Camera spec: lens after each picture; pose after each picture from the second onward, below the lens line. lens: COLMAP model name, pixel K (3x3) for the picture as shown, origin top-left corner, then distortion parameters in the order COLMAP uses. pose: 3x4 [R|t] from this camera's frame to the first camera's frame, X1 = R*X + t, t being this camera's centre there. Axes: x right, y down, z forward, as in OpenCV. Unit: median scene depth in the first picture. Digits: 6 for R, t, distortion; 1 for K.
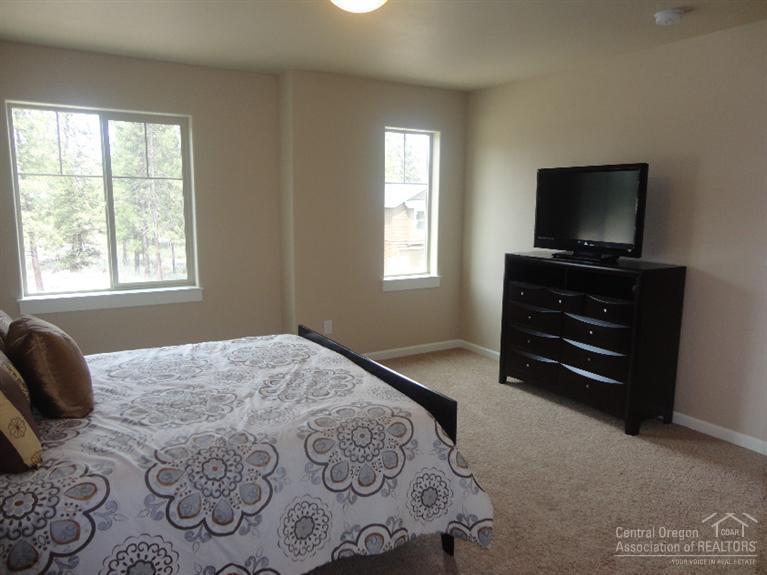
lens RADIAL K [[558.3, 0, 386.5], [0, 558.3, 290.6], [0, 0, 1]] dist [-0.008258, 0.005301]
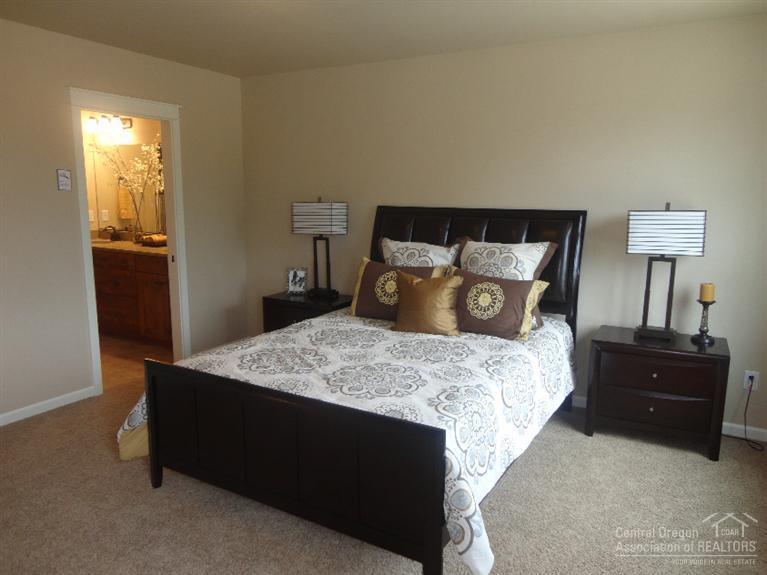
lens RADIAL K [[558.3, 0, 382.8], [0, 558.3, 289.2], [0, 0, 1]] dist [-0.008258, 0.005301]
pose [[-0.884428, 0.063859, -0.462287, 0.186809], [-0.084414, 0.952362, 0.293055, -0.299520], [0.458979, 0.298209, -0.836905, 1.875500]]
